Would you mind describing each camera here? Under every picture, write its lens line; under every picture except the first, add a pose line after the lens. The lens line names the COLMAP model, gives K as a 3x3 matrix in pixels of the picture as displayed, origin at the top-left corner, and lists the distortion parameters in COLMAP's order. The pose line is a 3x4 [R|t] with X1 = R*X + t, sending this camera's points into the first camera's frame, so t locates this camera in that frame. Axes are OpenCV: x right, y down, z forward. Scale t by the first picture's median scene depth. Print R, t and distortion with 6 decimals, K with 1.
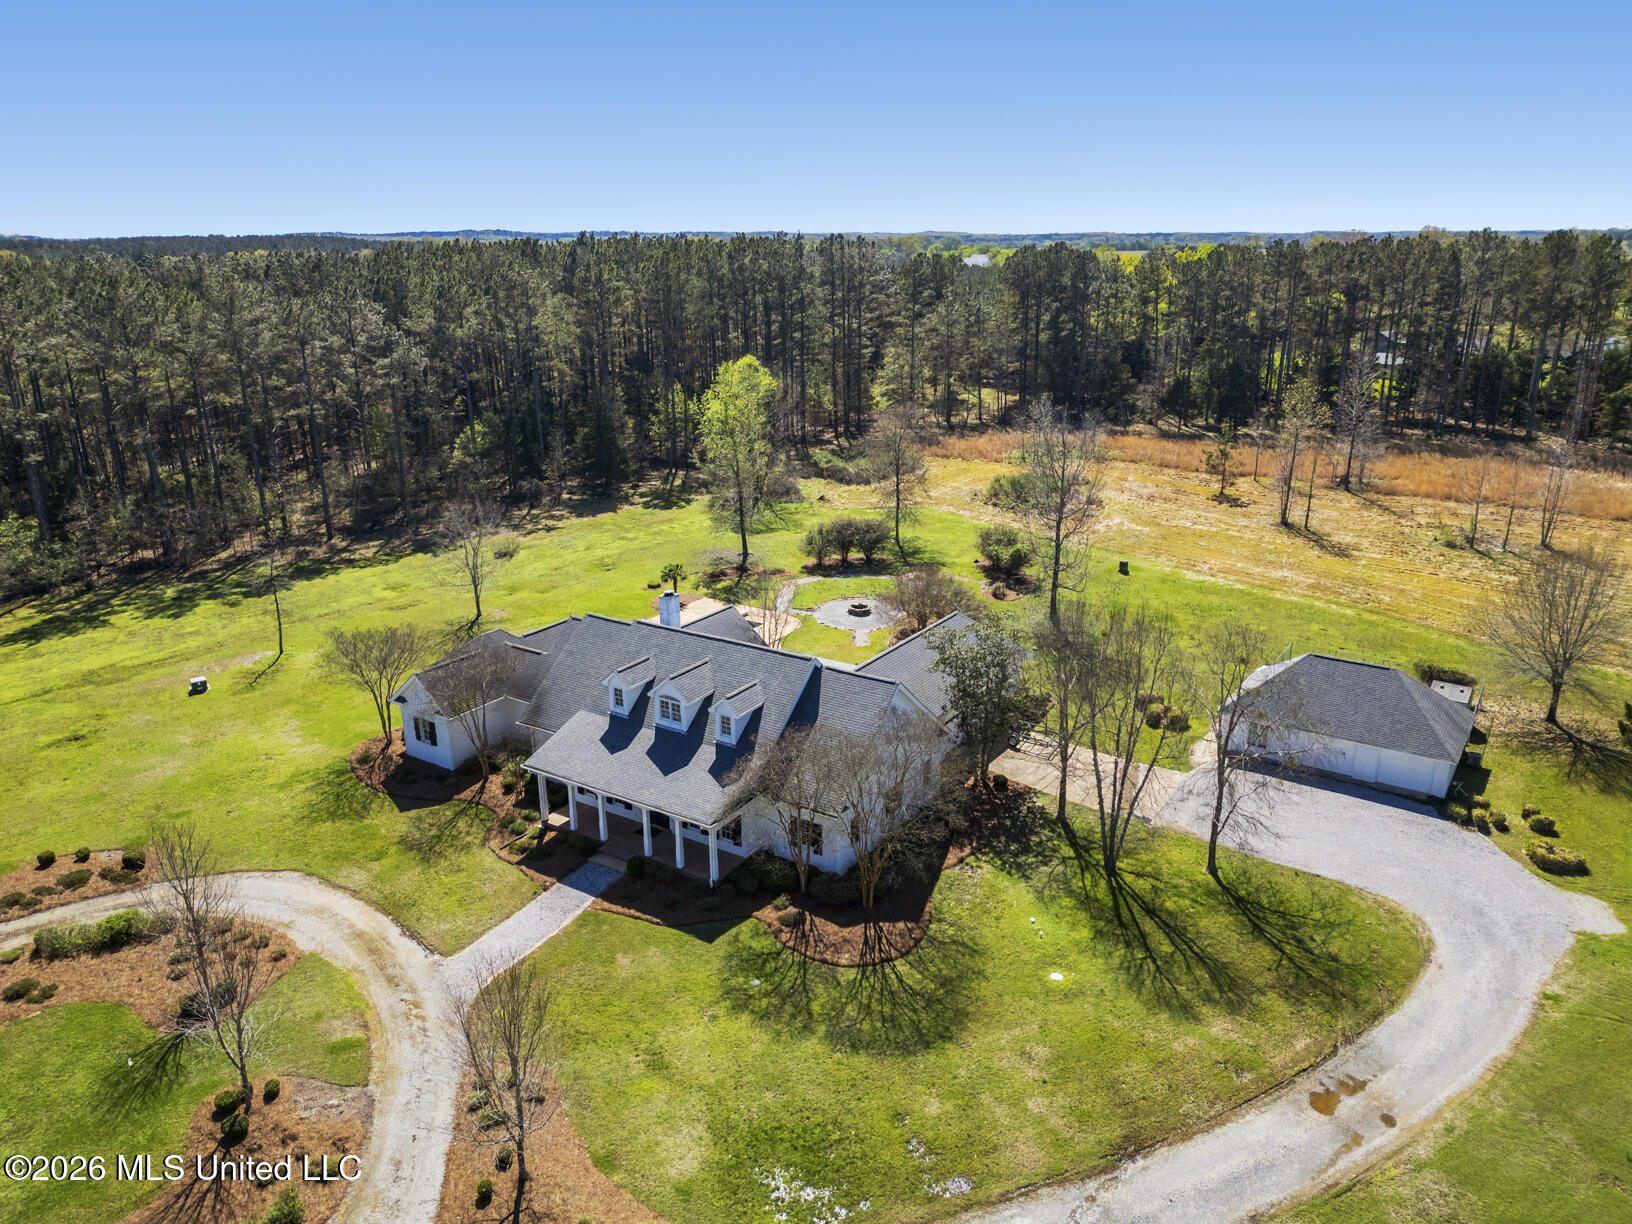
lens RADIAL K [[1140.8, 0, 816.0], [0, 1140.8, 612.0], [0, 0, 1]] dist [0.075407, -0.068340]
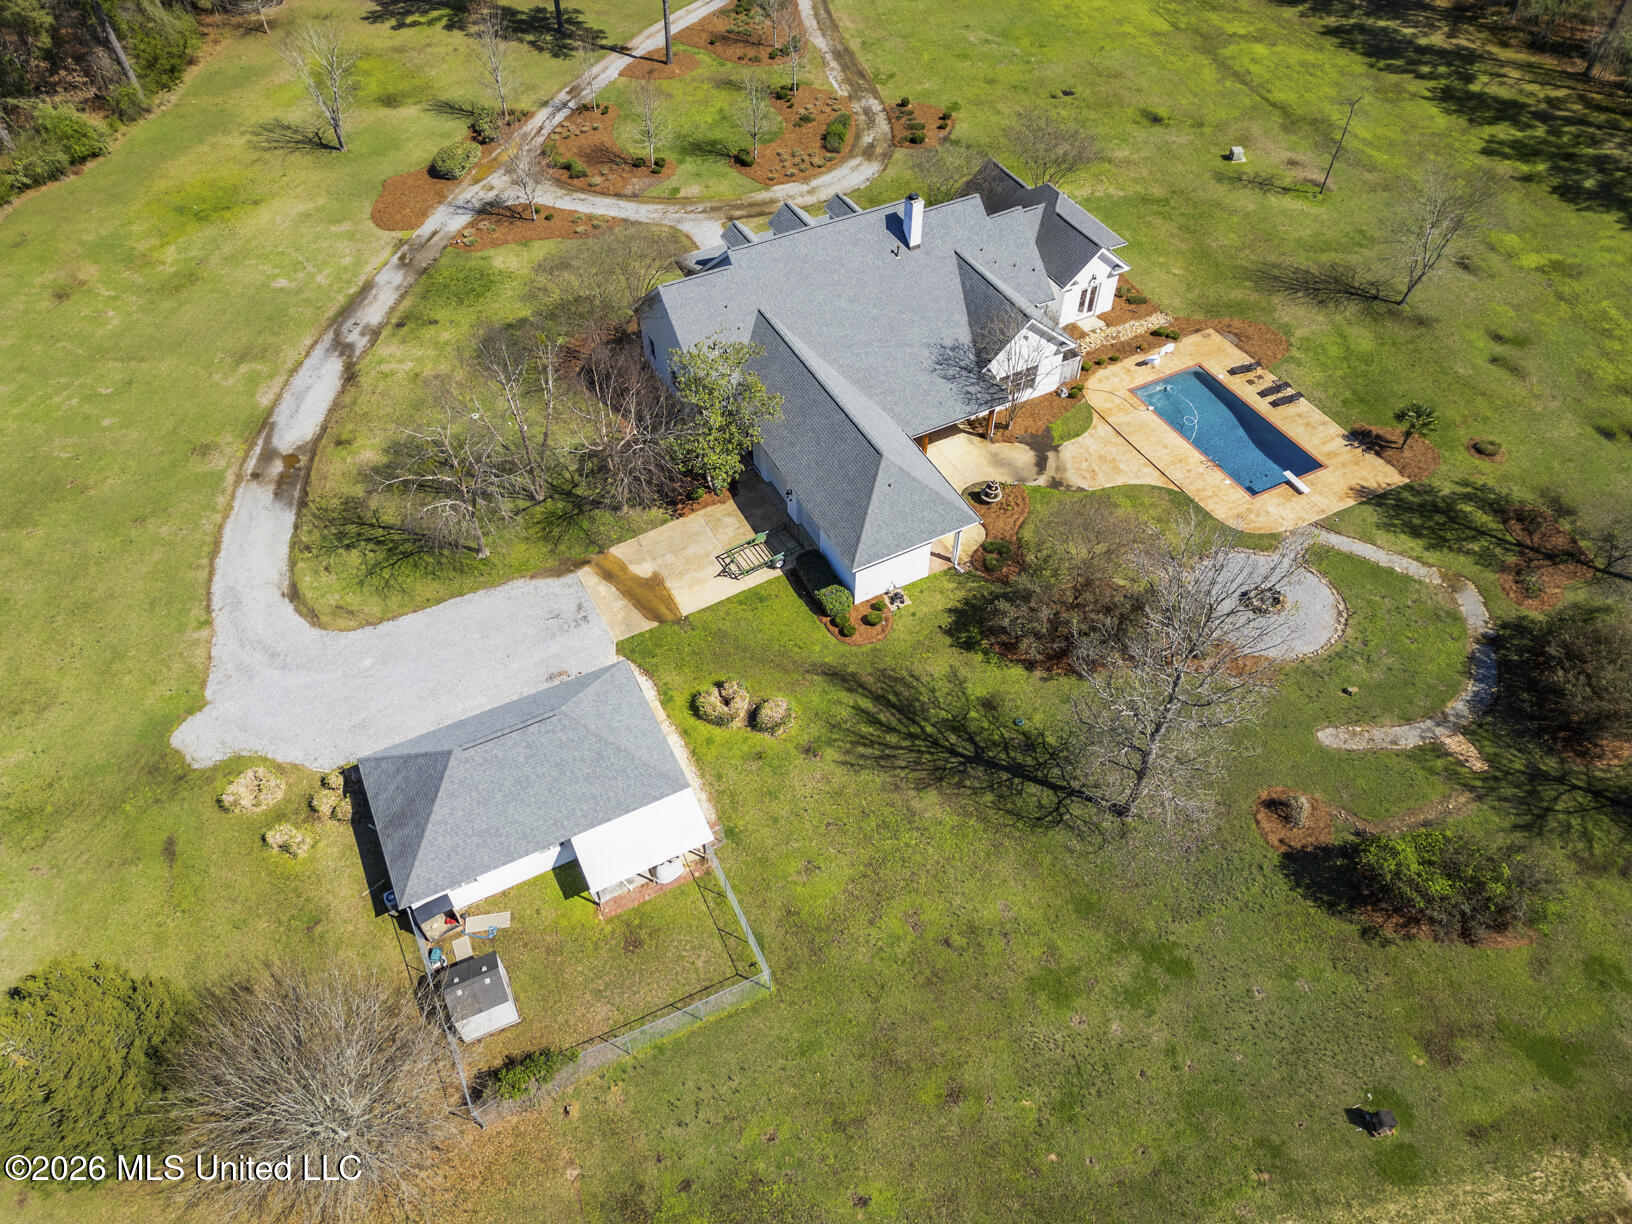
lens RADIAL K [[1140.8, 0, 816.0], [0, 1140.8, 612.0], [0, 0, 1]] dist [0.075407, -0.068340]
pose [[-0.477977, 0.666795, -0.571771, 0.803359], [-0.265716, 0.510681, 0.817680, -0.692096], [0.837217, 0.542761, -0.066916, 1.280932]]
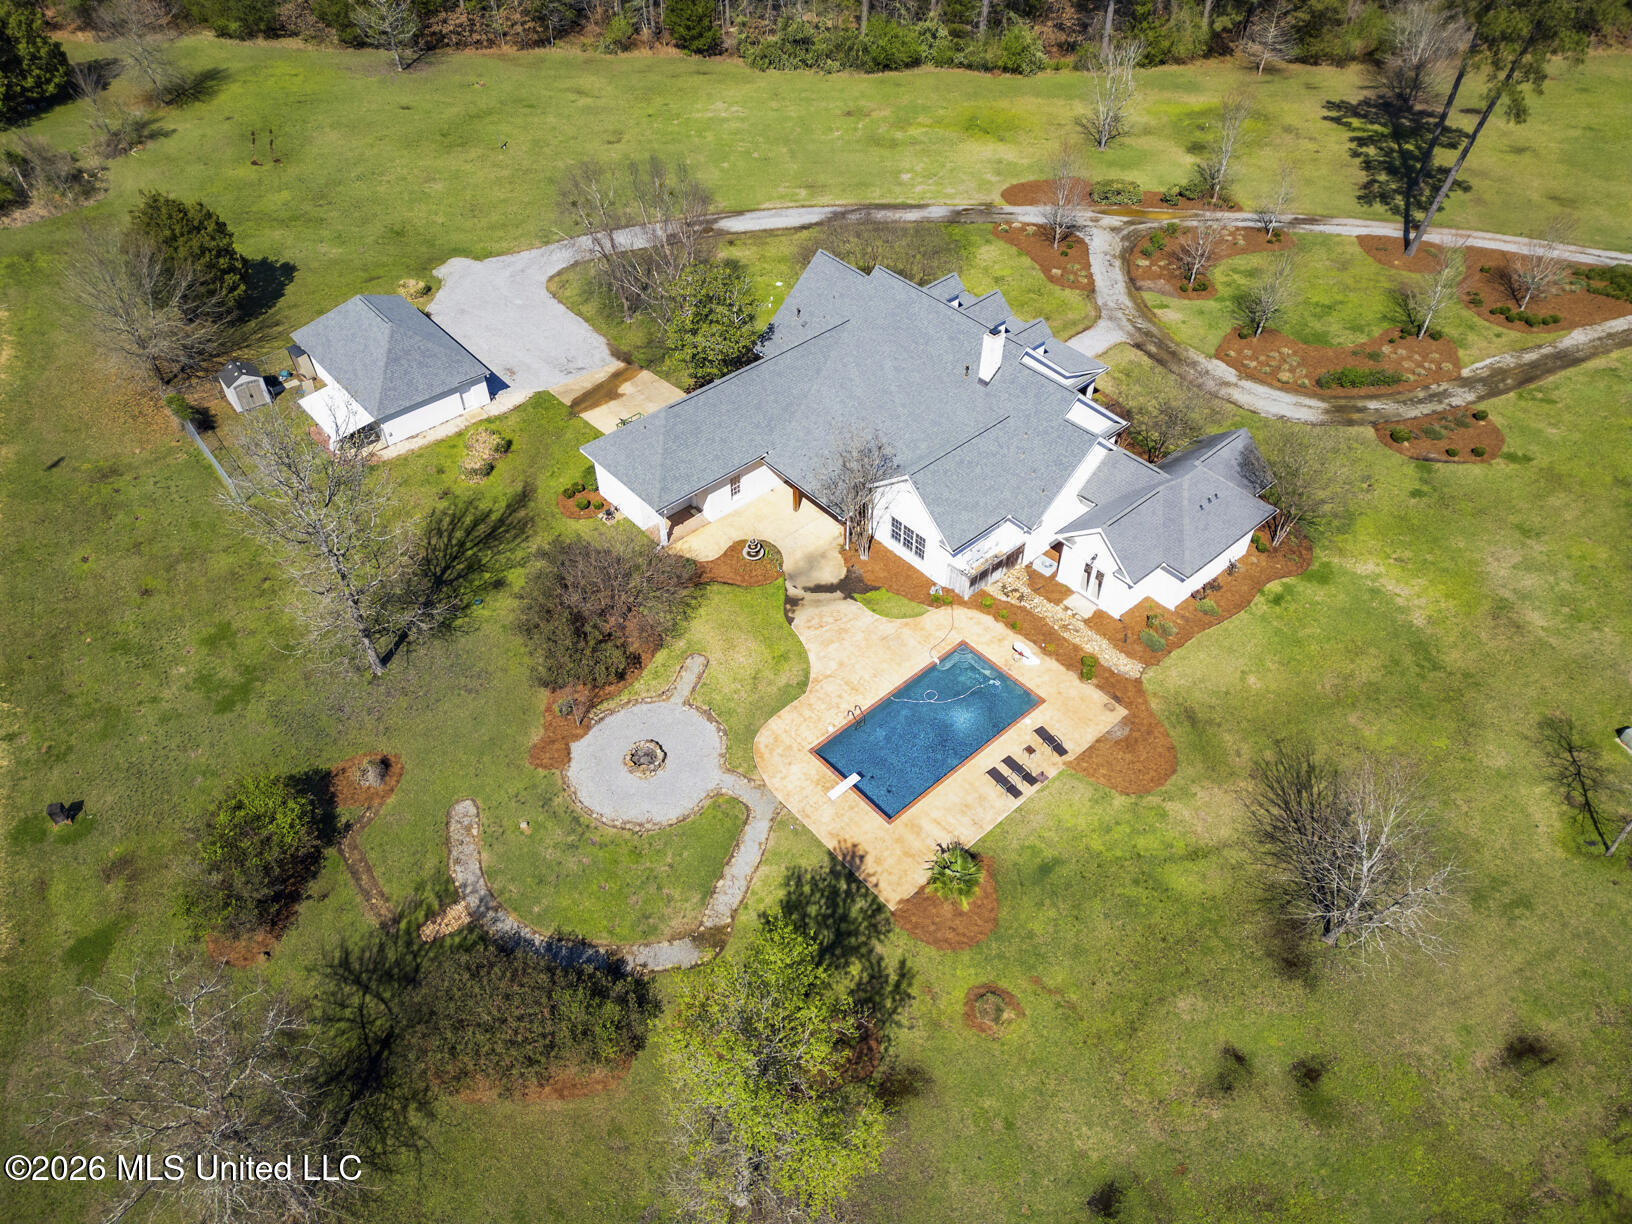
lens RADIAL K [[1140.8, 0, 816.0], [0, 1140.8, 612.0], [0, 0, 1]] dist [0.075407, -0.068340]
pose [[-0.967875, -0.175466, 0.180082, -0.215155], [0.082576, 0.454666, 0.886826, -0.847544], [-0.237485, 0.873207, -0.425570, 1.780330]]
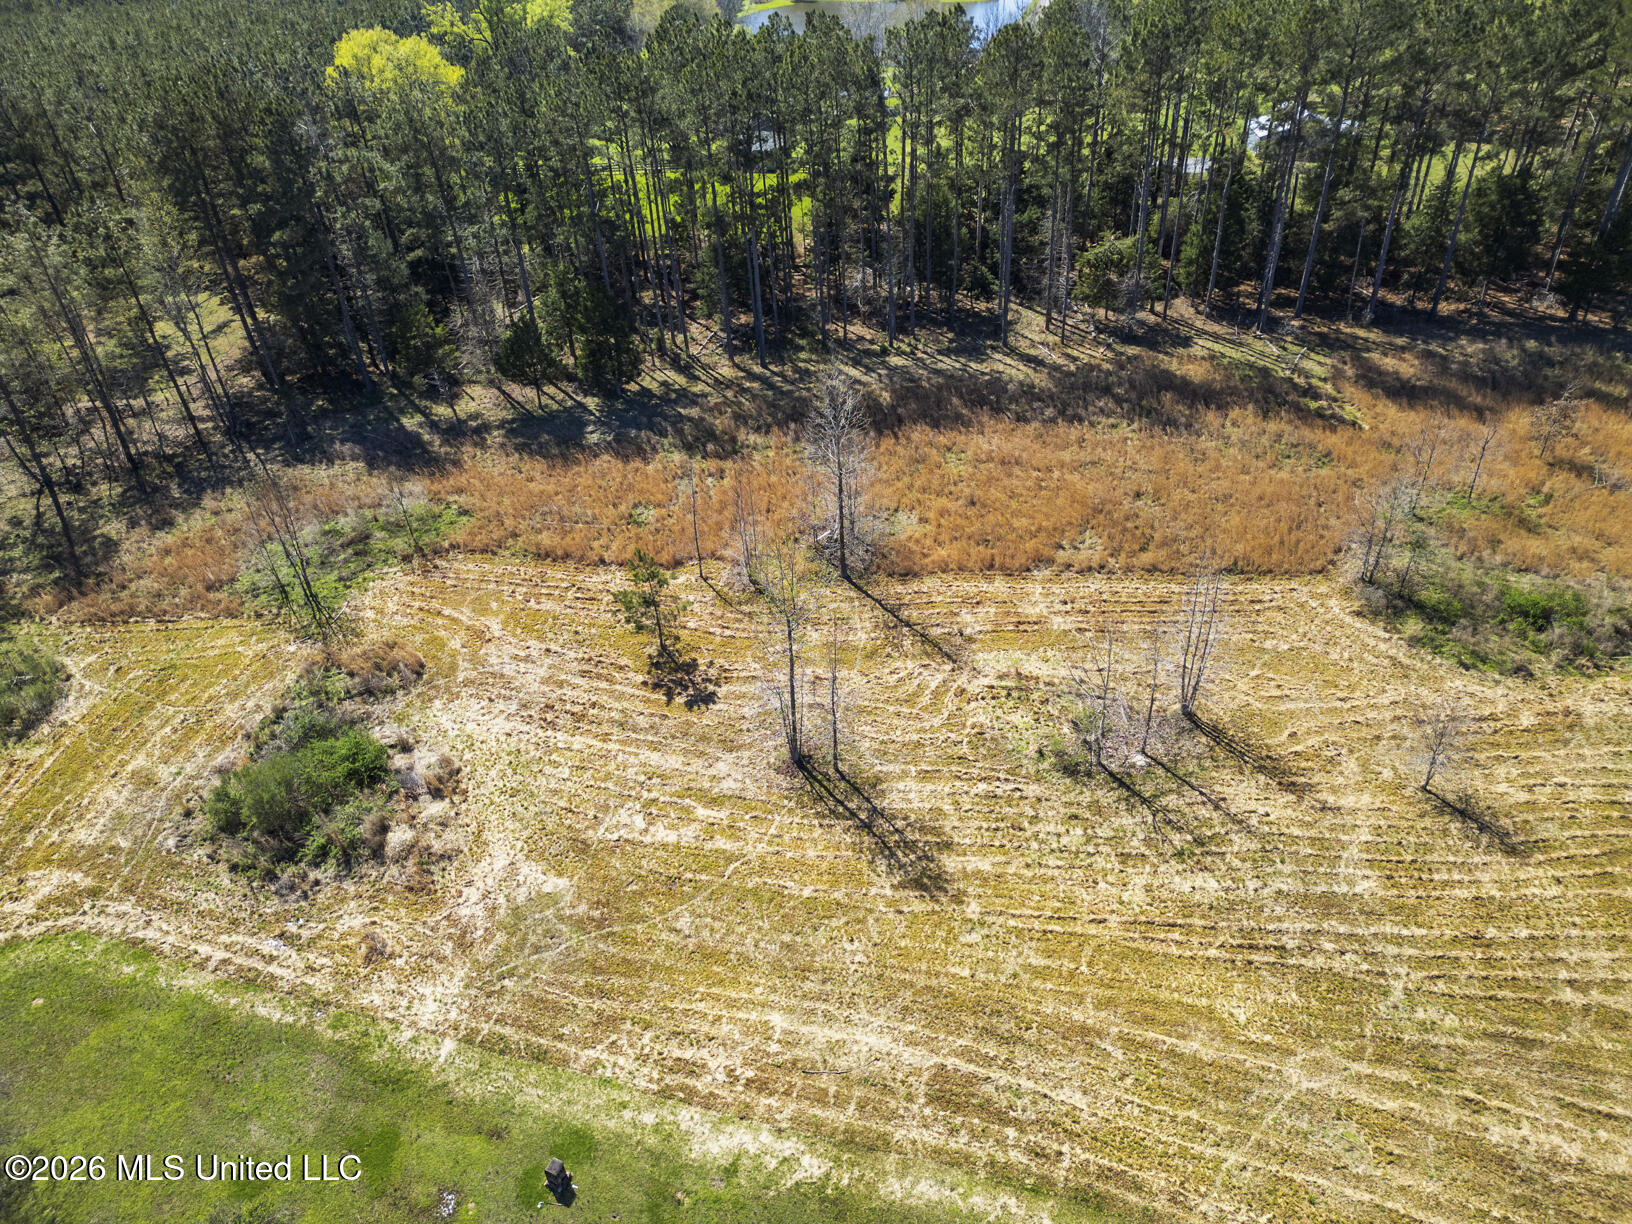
lens RADIAL K [[1140.8, 0, 816.0], [0, 1140.8, 612.0], [0, 0, 1]] dist [0.075407, -0.068340]
pose [[0.848478, -0.327385, 0.415817, 0.402469], [0.204193, 0.927377, 0.313492, -0.591373], [-0.488252, -0.181084, 0.853709, 1.037278]]
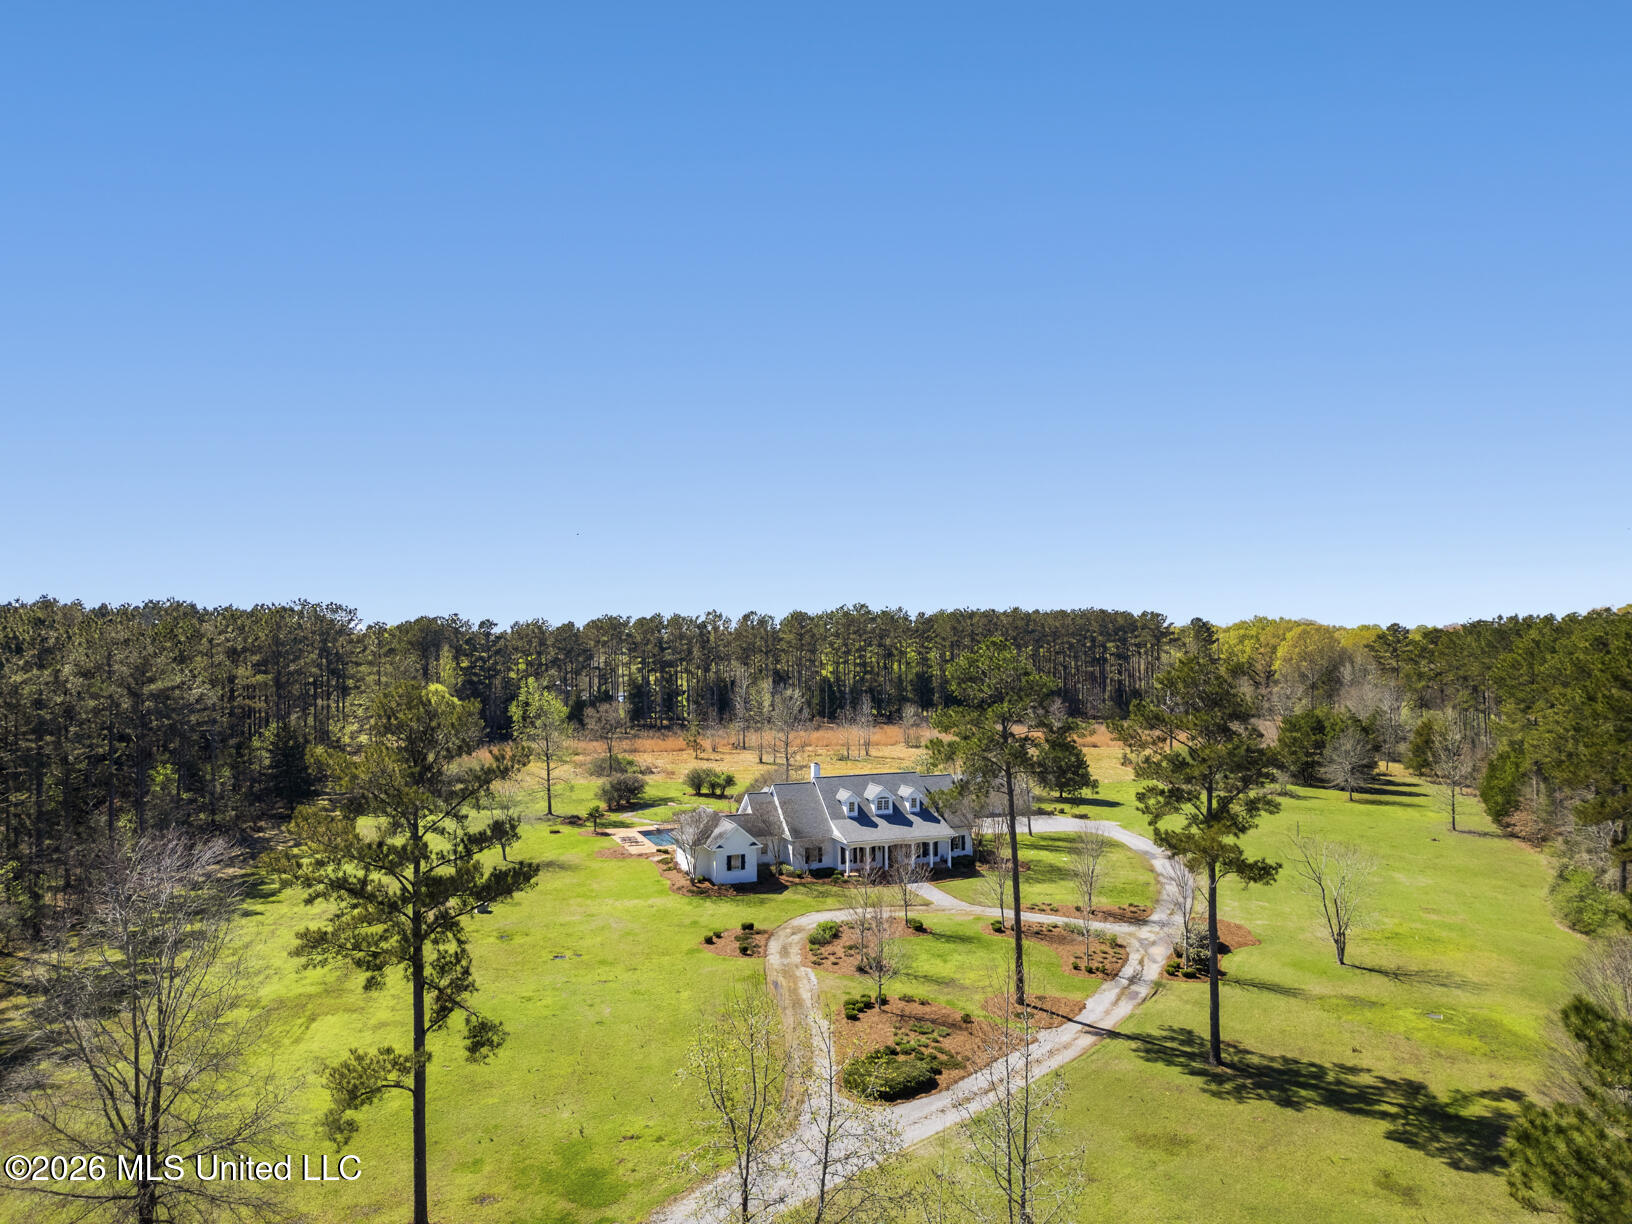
lens RADIAL K [[1125.0, 0, 816.0], [0, 1125.0, 612.0], [0, 0, 1]] dist [-0.001579, -0.000817]
pose [[0.575628, 0.020150, 0.817463, -1.779889], [0.249086, 0.947866, -0.198762, 0.124497], [-0.778850, 0.318032, 0.540599, -0.095296]]
